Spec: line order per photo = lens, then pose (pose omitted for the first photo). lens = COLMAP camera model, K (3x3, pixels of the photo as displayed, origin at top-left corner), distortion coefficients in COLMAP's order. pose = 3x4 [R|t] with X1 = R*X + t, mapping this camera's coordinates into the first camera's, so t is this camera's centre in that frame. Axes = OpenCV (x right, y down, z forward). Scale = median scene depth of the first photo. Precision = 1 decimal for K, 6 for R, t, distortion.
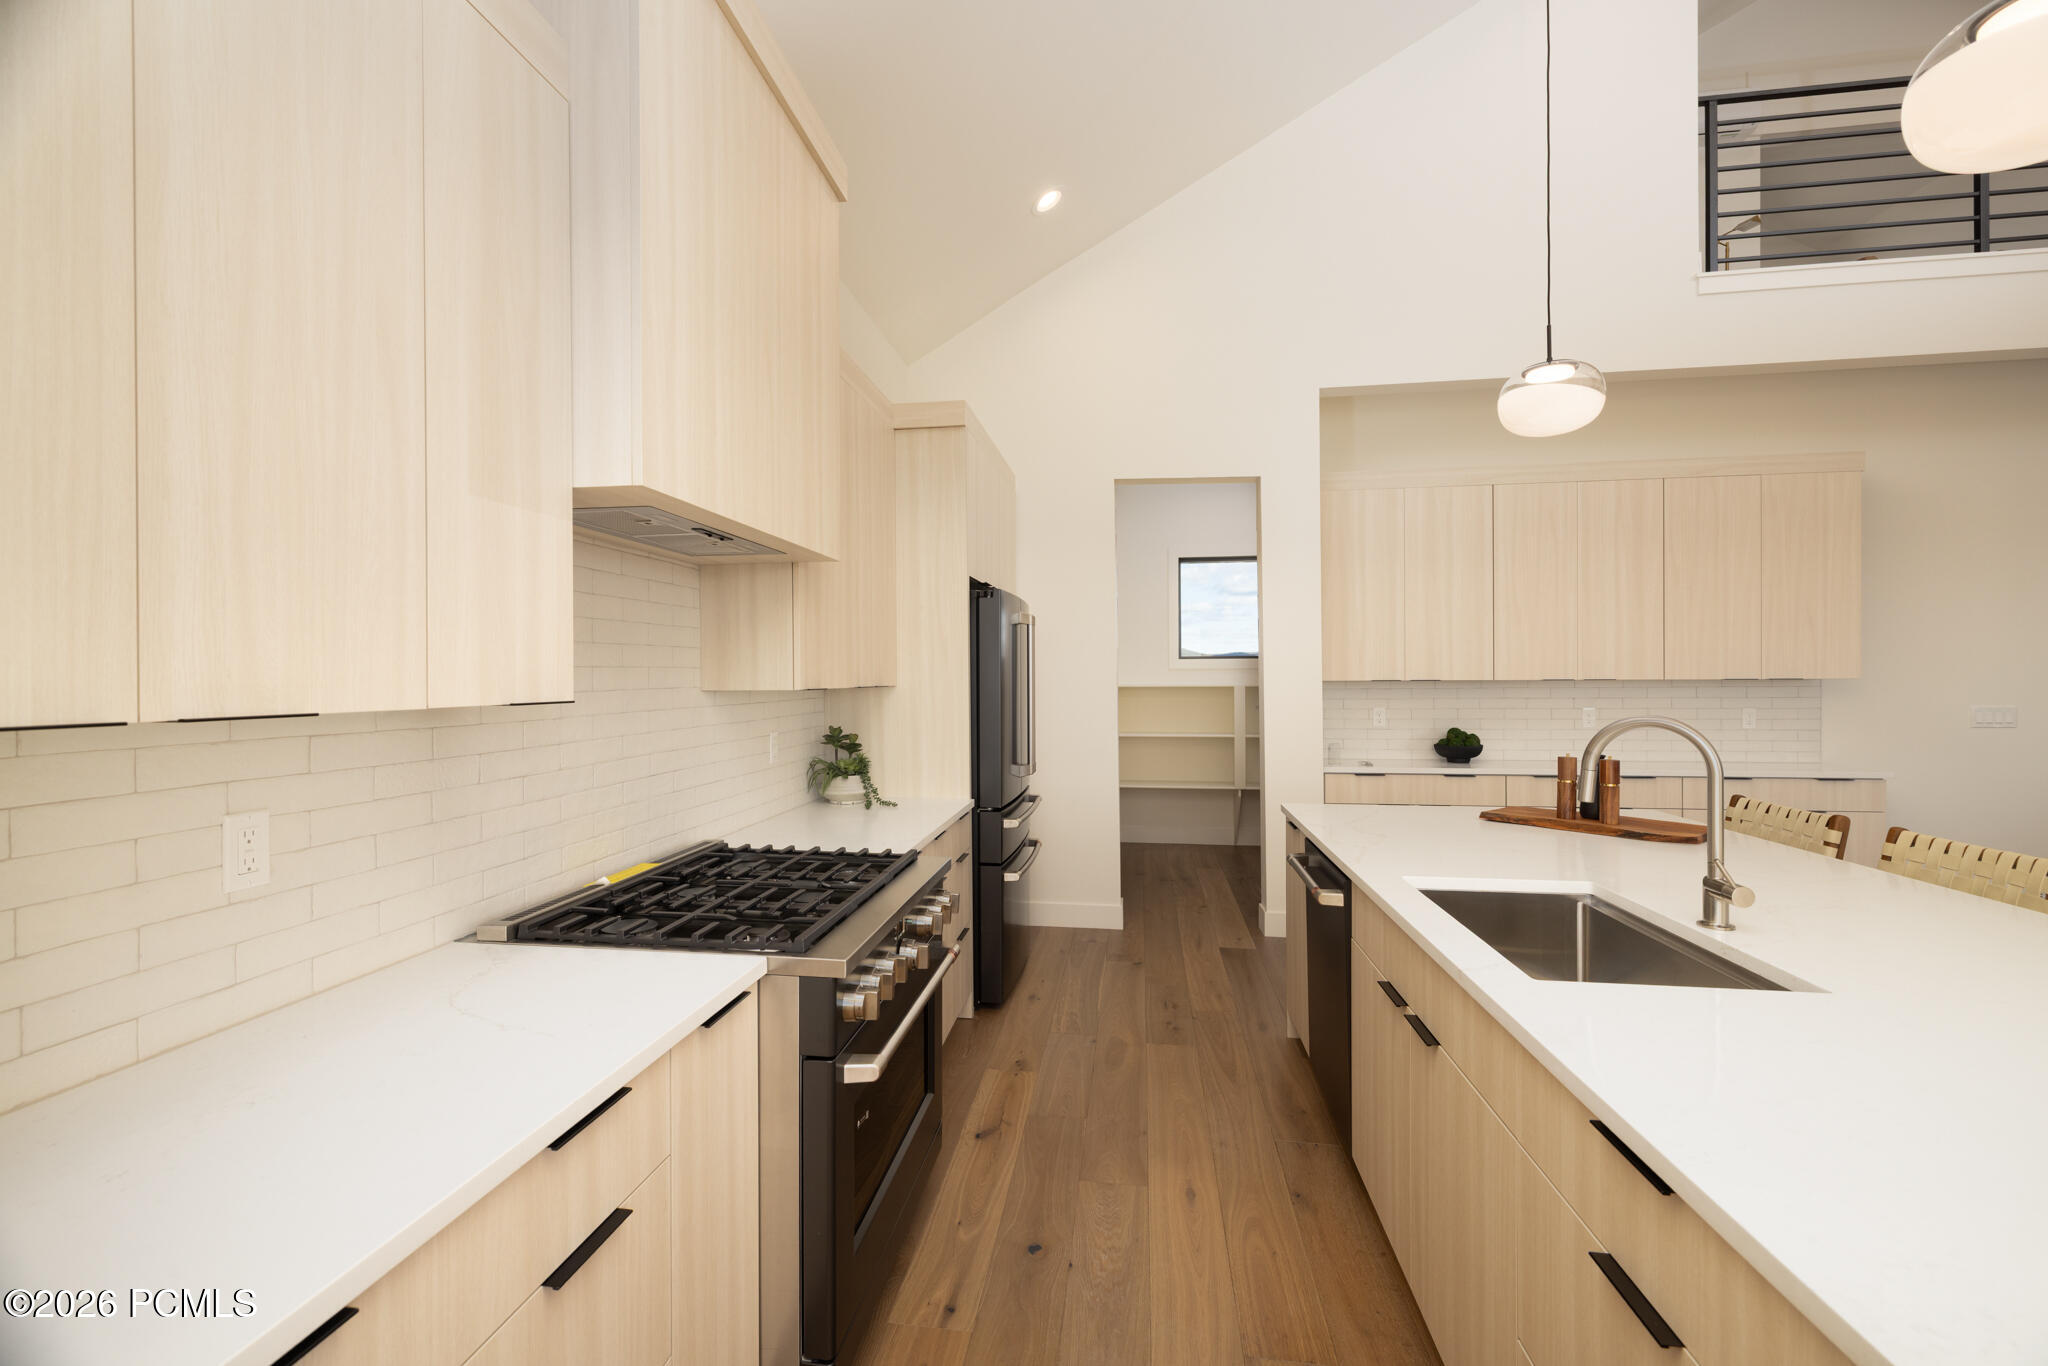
lens RADIAL K [[887.7, 0, 1021.9], [0, 887.7, 679.1], [0, 0, 1]] dist [0.004159, 0.001942]
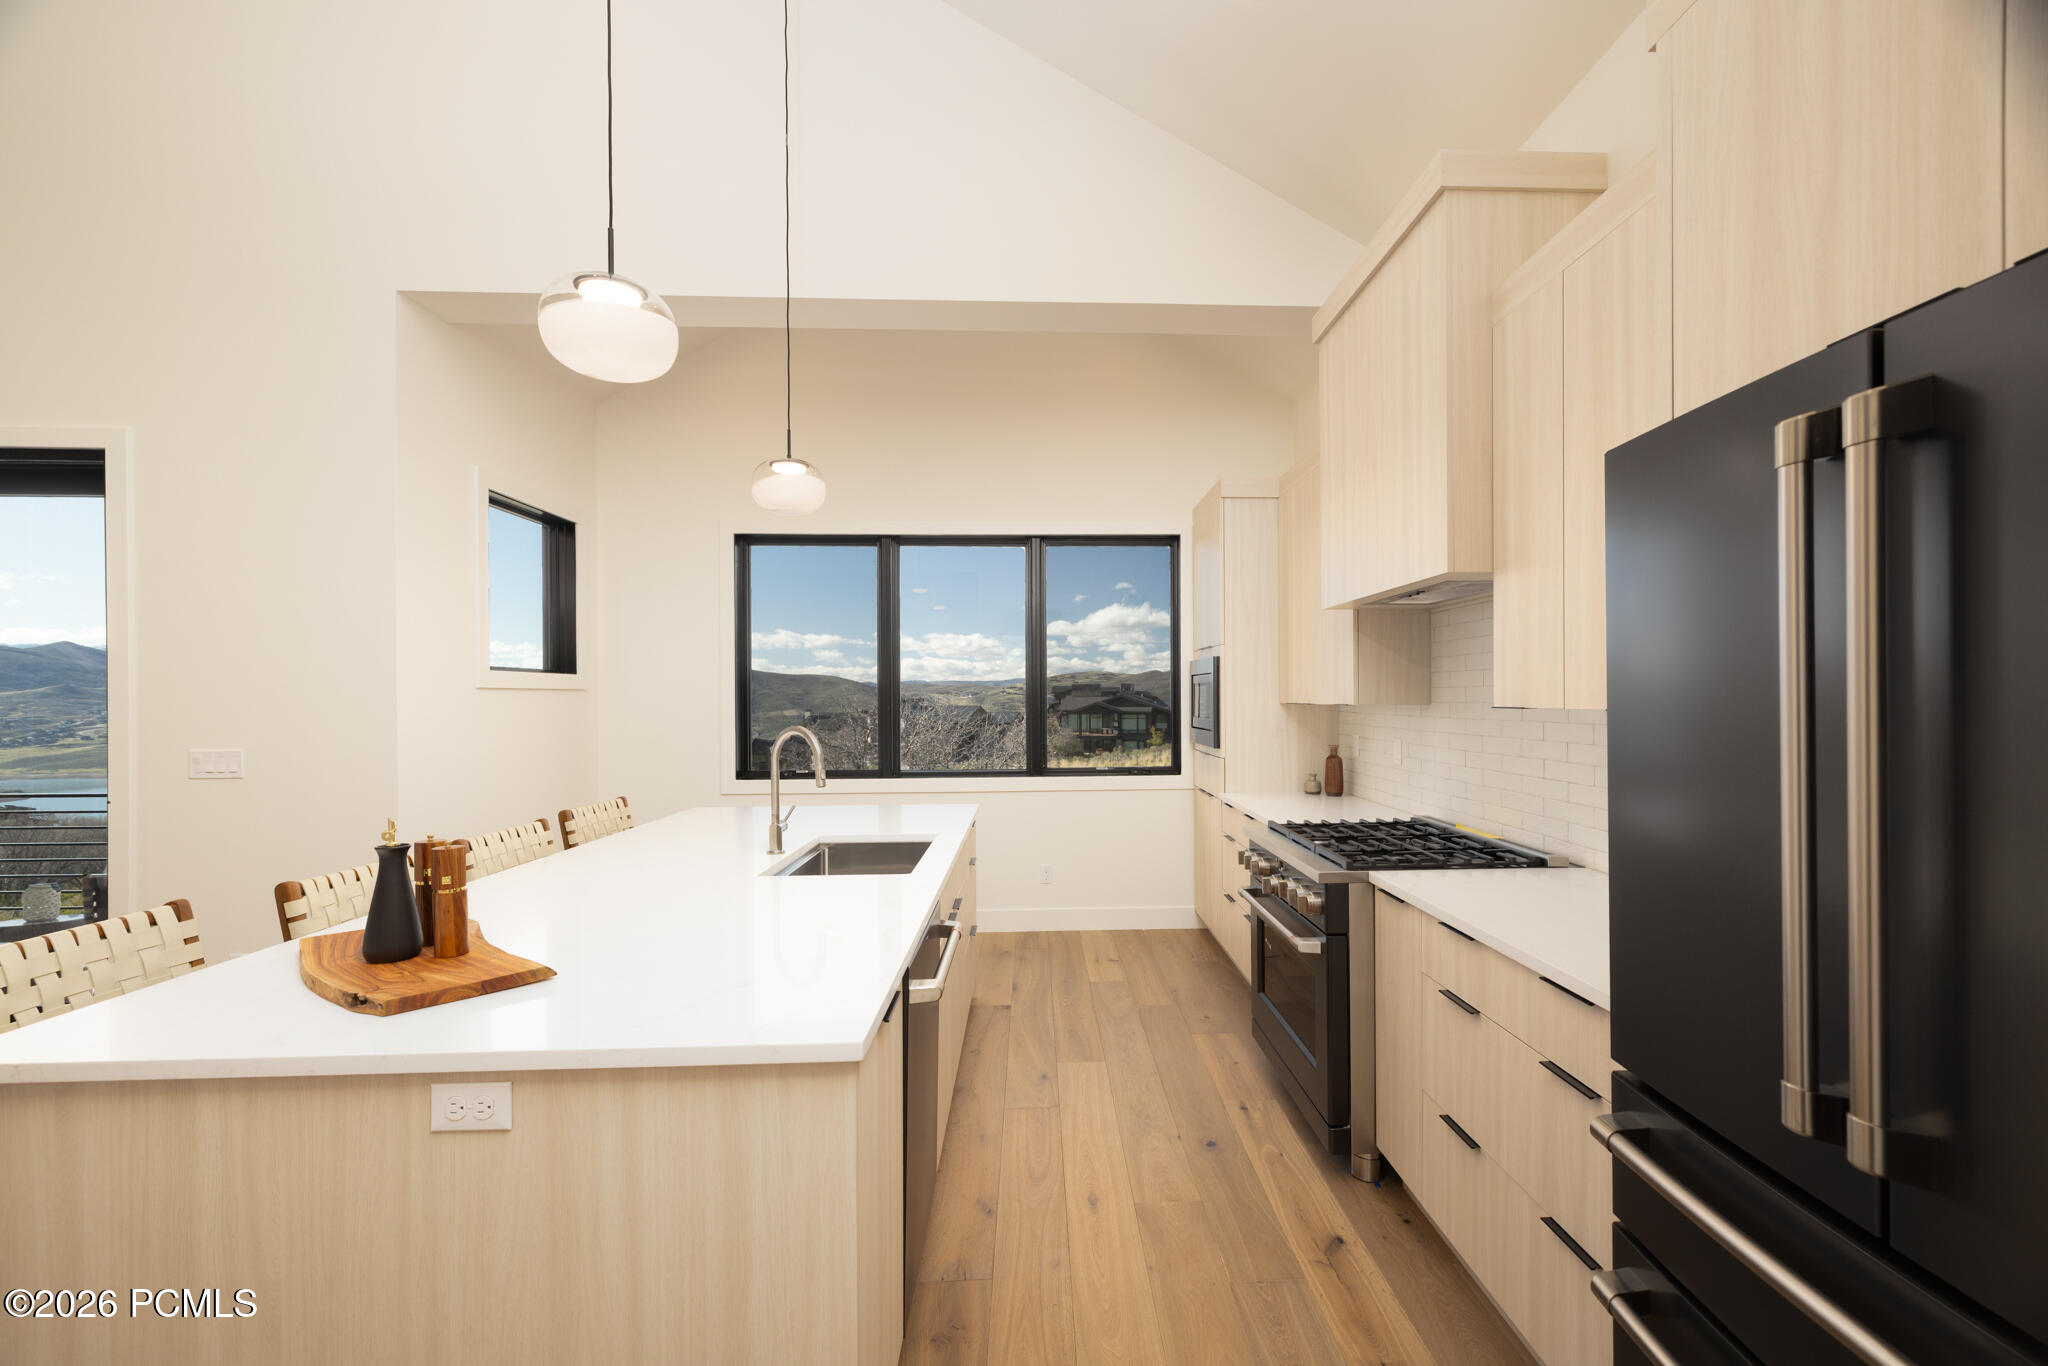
lens RADIAL K [[887.7, 0, 1069.9], [0, 887.7, 702.2], [0, 0, 1]] dist [0.004159, 0.001942]
pose [[-0.984601, 0.008751, -0.174598, 0.399742], [0.007748, 0.999949, 0.006424, -0.006884], [0.174645, 0.004972, -0.984619, 2.054000]]
